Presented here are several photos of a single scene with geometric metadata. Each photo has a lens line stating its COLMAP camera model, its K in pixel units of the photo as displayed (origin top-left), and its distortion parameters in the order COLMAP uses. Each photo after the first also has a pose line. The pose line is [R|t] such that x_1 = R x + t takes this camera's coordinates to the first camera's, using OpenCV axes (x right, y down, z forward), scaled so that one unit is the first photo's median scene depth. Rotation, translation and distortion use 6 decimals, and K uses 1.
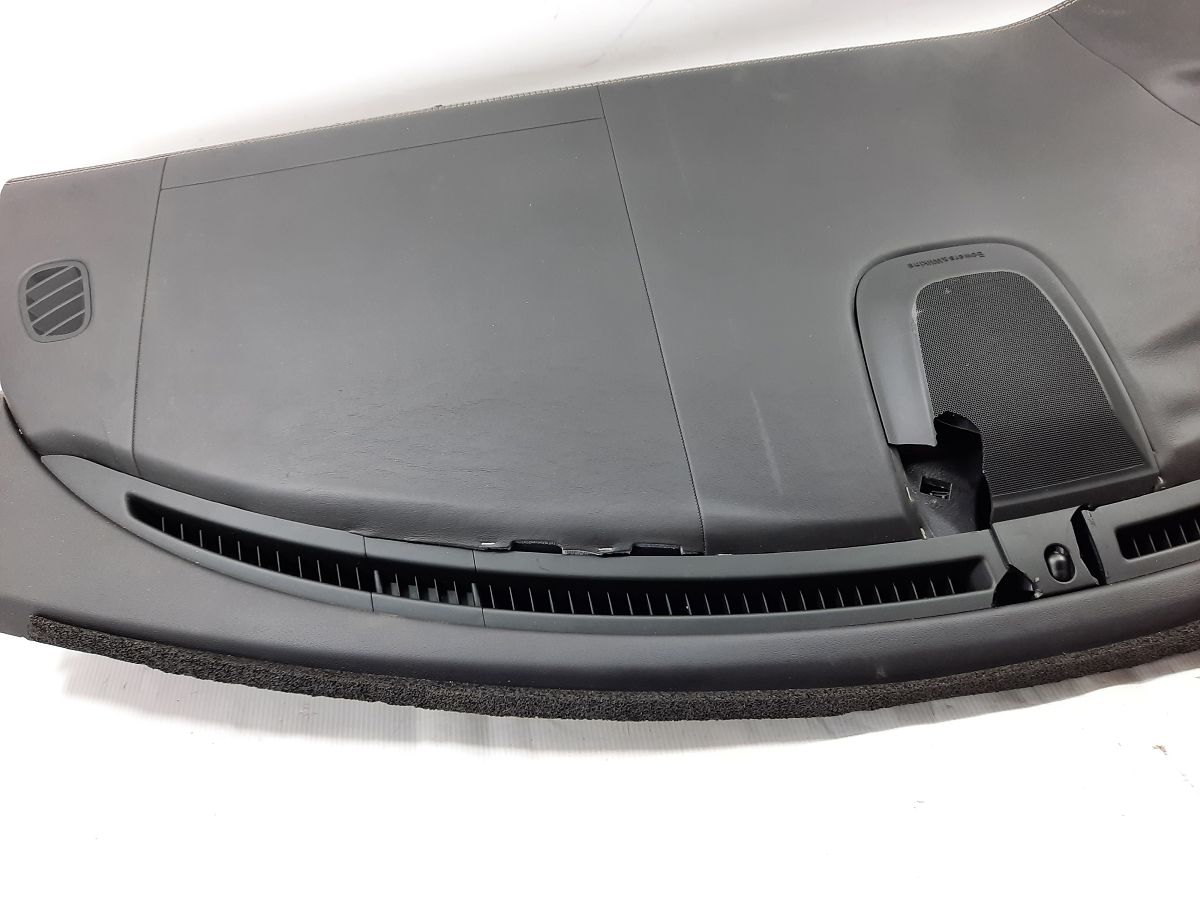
lens RADIAL K [[888.7, 0, 600.0], [0, 888.7, 450.0], [0, 0, 1]] dist [0.037699, -0.053719]
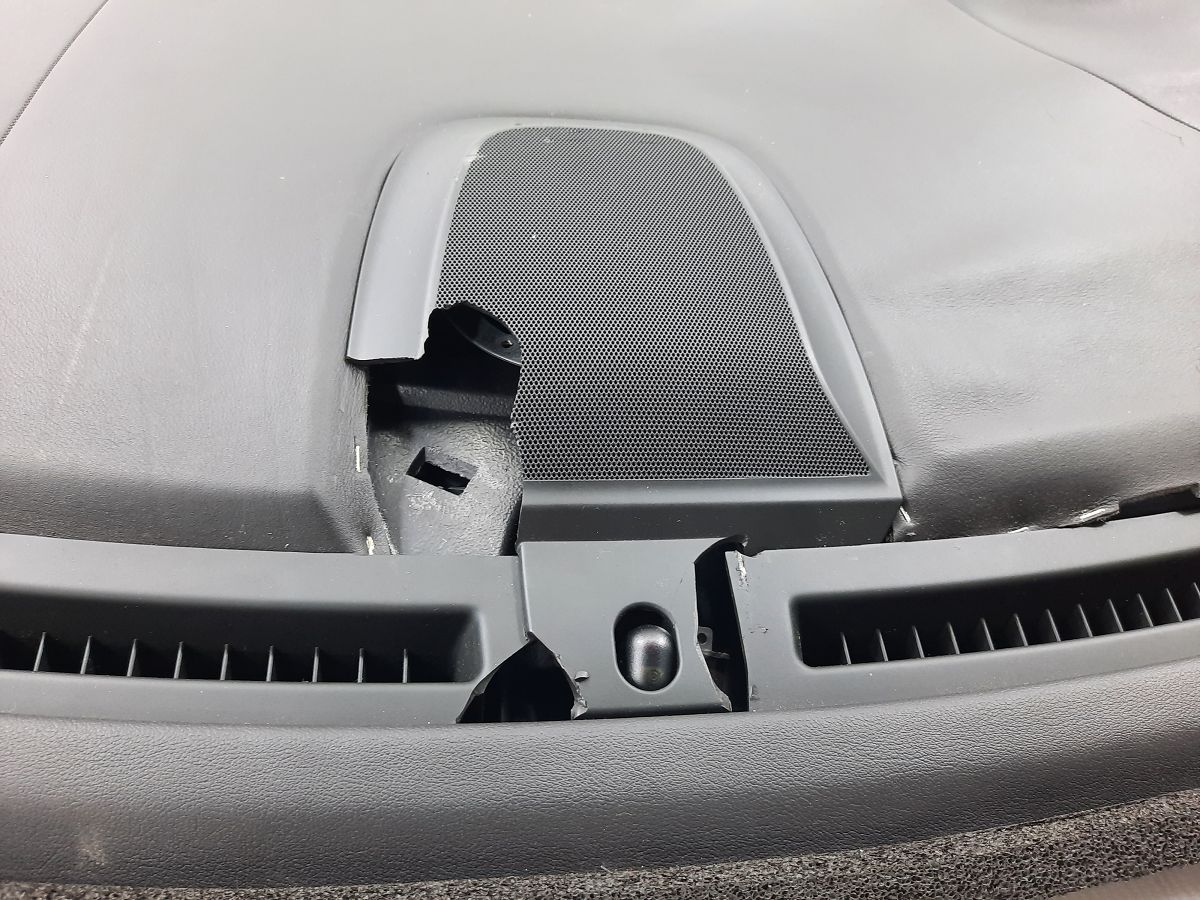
lens RADIAL K [[888.7, 0, 600.0], [0, 888.7, 450.0], [0, 0, 1]] dist [0.037699, -0.053719]
pose [[0.990459, 0.137790, 0.002029, 0.471065], [-0.132747, 0.957953, -0.254372, 0.145804], [-0.036994, 0.251676, 0.967104, 0.549967]]
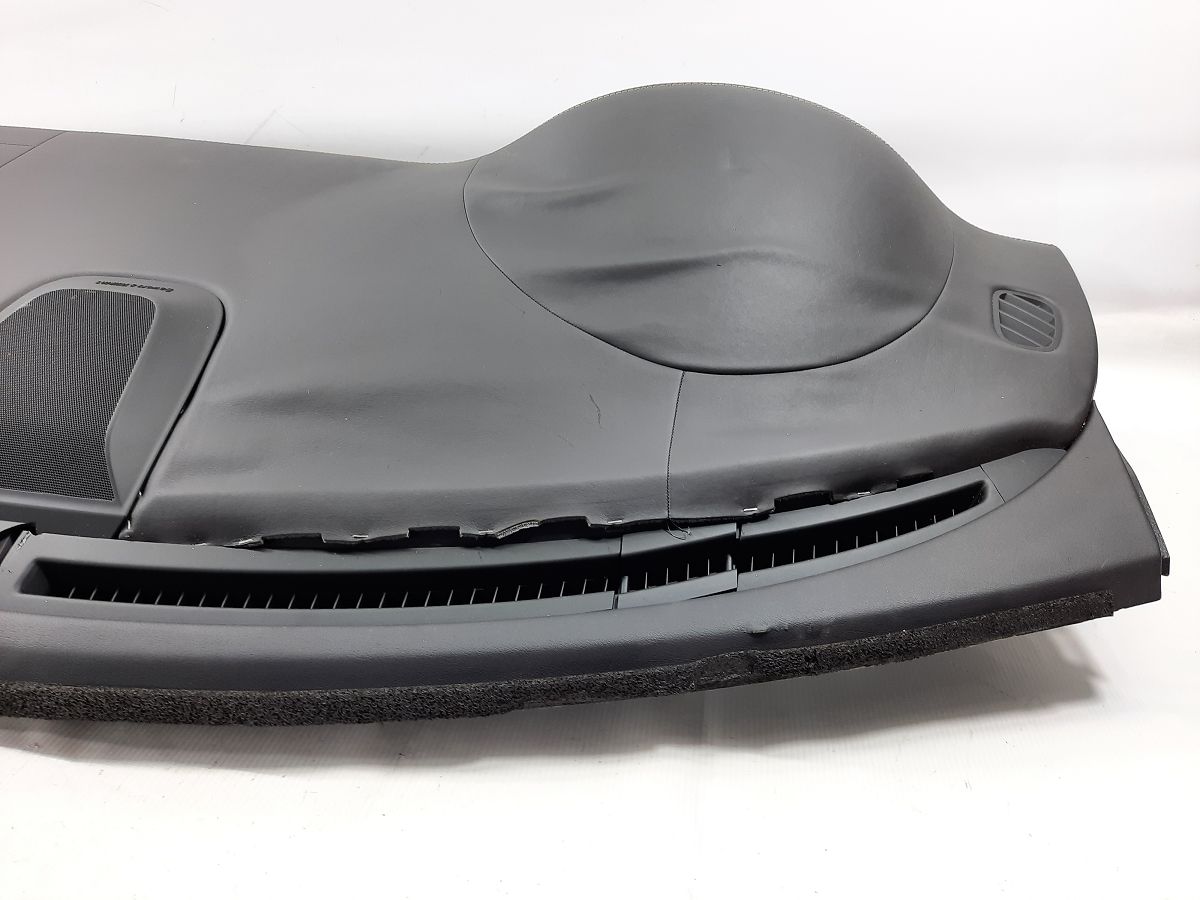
lens RADIAL K [[888.7, 0, 600.0], [0, 888.7, 450.0], [0, 0, 1]] dist [0.037699, -0.053719]
pose [[0.936791, 0.255233, -0.239328, 1.267087], [-0.317498, 0.907528, -0.274931, 0.059626], [0.147026, 0.333539, 0.931201, 0.257555]]
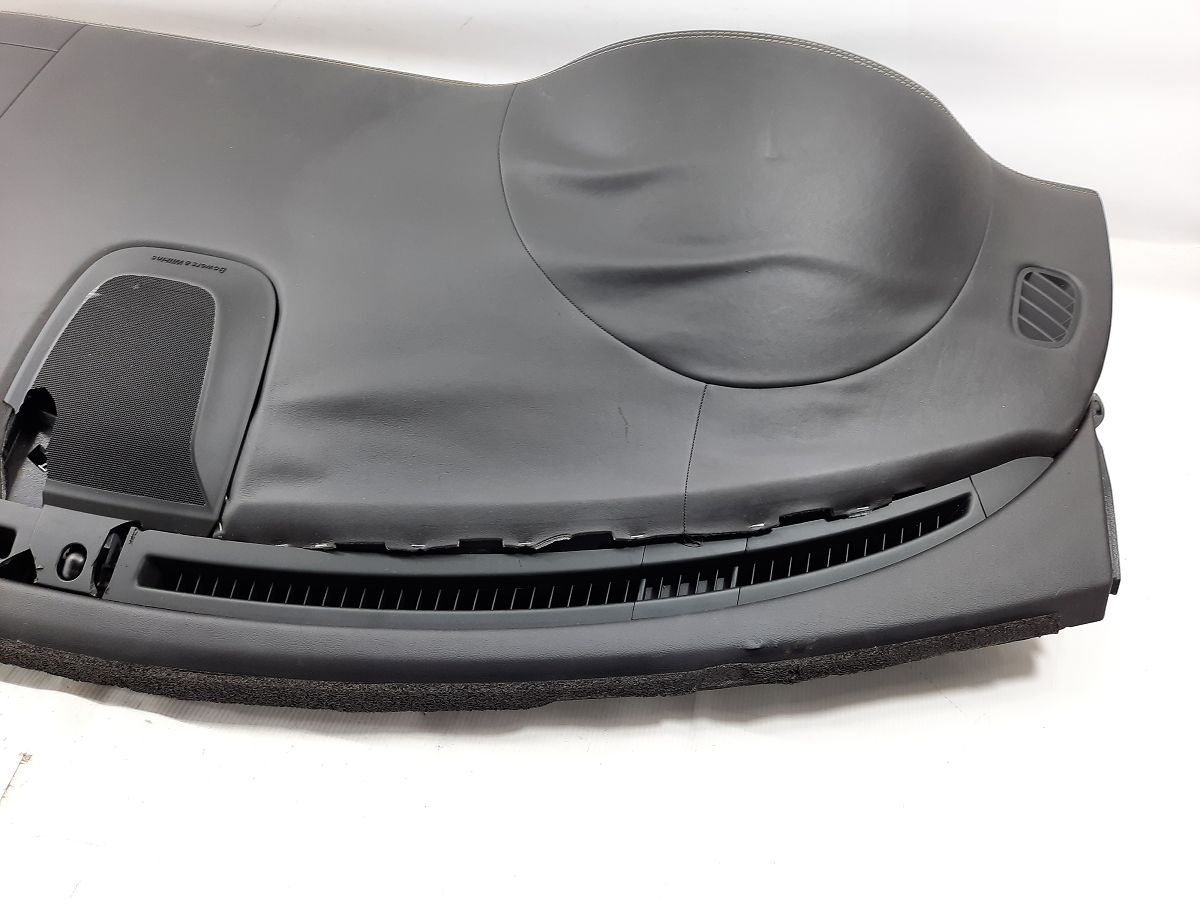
lens RADIAL K [[888.7, 0, 600.0], [0, 888.7, 450.0], [0, 0, 1]] dist [0.037699, -0.053719]
pose [[0.921640, 0.348283, -0.171113, 1.188429], [-0.348852, 0.936768, 0.027726, -0.229640], [0.169950, 0.034140, 0.984861, 0.094692]]
